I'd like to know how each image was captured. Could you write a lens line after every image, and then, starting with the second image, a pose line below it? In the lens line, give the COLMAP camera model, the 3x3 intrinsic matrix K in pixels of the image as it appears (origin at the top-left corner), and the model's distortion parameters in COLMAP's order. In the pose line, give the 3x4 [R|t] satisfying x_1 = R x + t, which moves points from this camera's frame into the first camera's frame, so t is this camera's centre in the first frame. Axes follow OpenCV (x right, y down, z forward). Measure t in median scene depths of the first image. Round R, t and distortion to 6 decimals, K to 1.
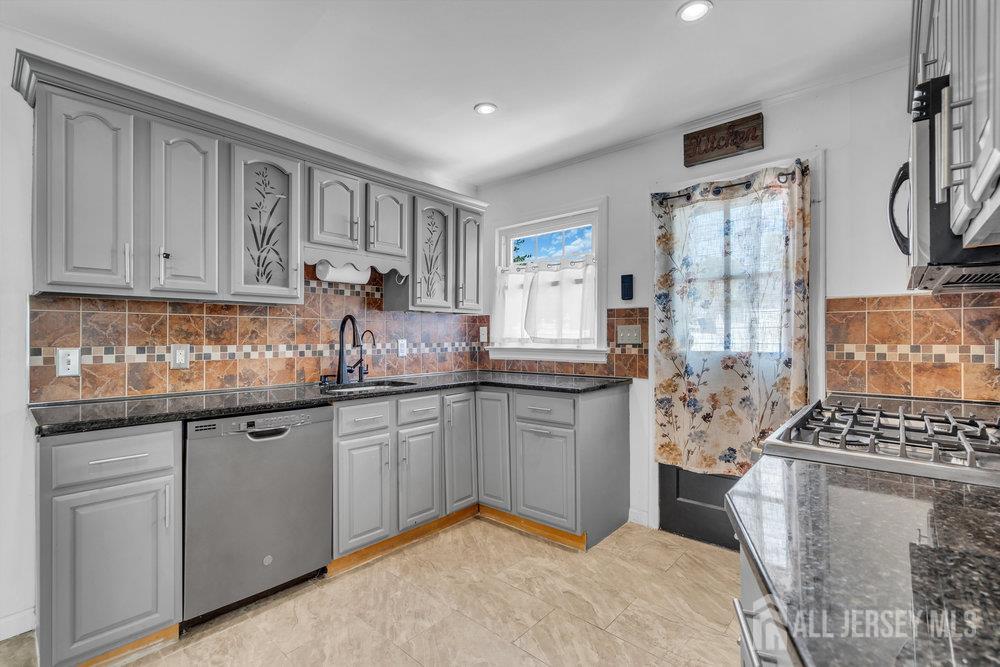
lens RADIAL K [[459.6, 0, 503.8], [0, 459.6, 333.5], [0, 0, 1]] dist [-0.004984, 0.003077]
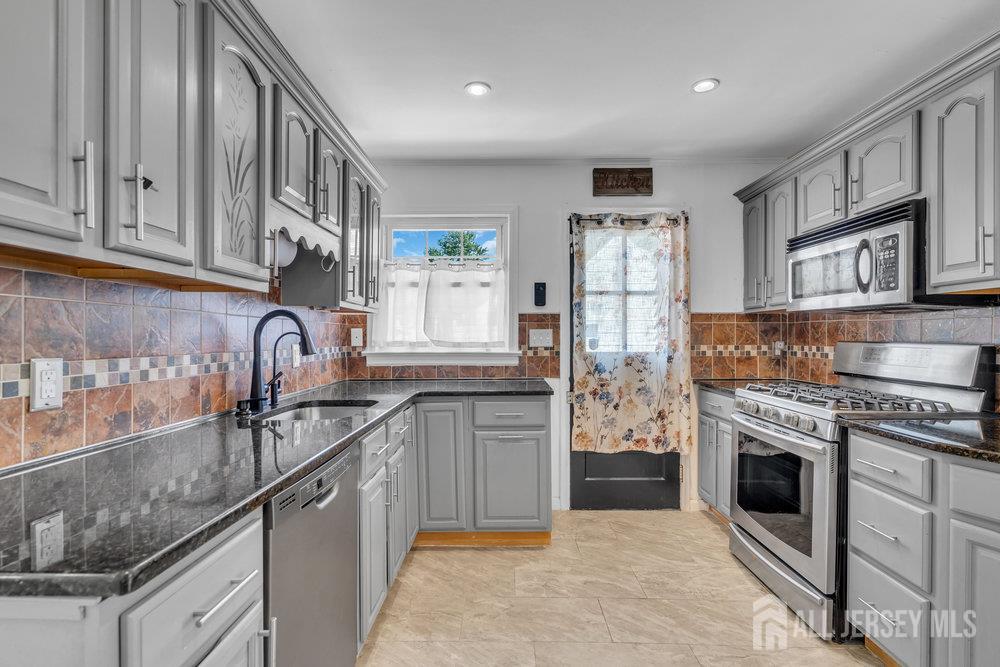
lens RADIAL K [[459.6, 0, 500.9], [0, 459.6, 338.0], [0, 0, 1]] dist [-0.004984, 0.003077]
pose [[0.756877, 0.000065, 0.653557, -0.597796], [-0.004308, 0.999979, 0.004890, -0.003413], [-0.653543, -0.006516, 0.756861, 0.283753]]
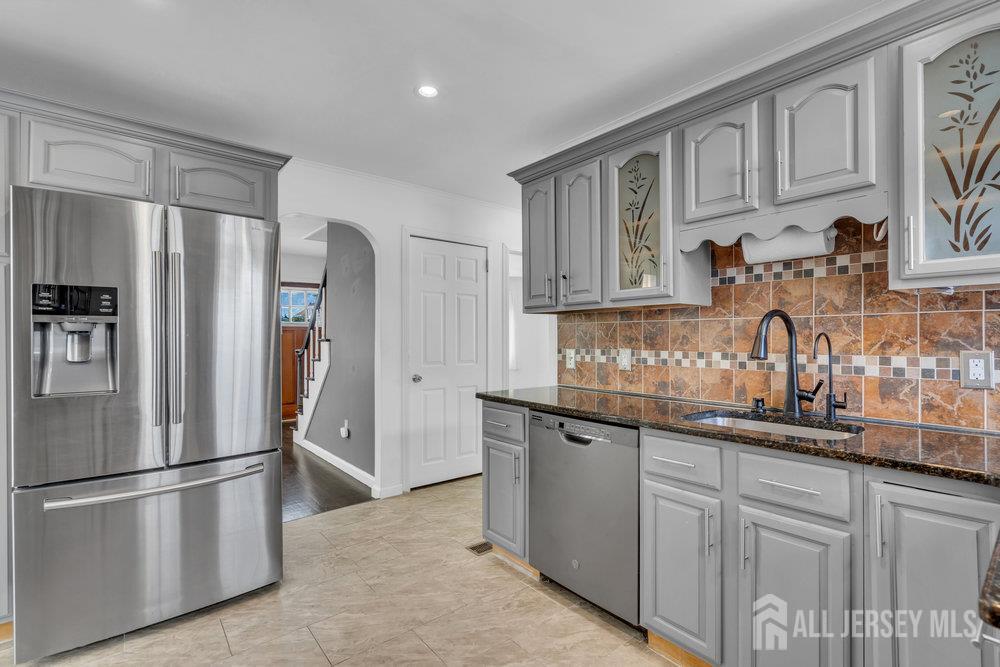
lens RADIAL K [[459.6, 0, 490.6], [0, 459.6, 335.9], [0, 0, 1]] dist [-0.004984, 0.003077]
pose [[-0.178358, -0.002022, -0.983964, 0.409886], [0.008907, 0.999954, -0.003670, -0.005452], [0.983925, -0.009419, -0.178332, 0.797027]]
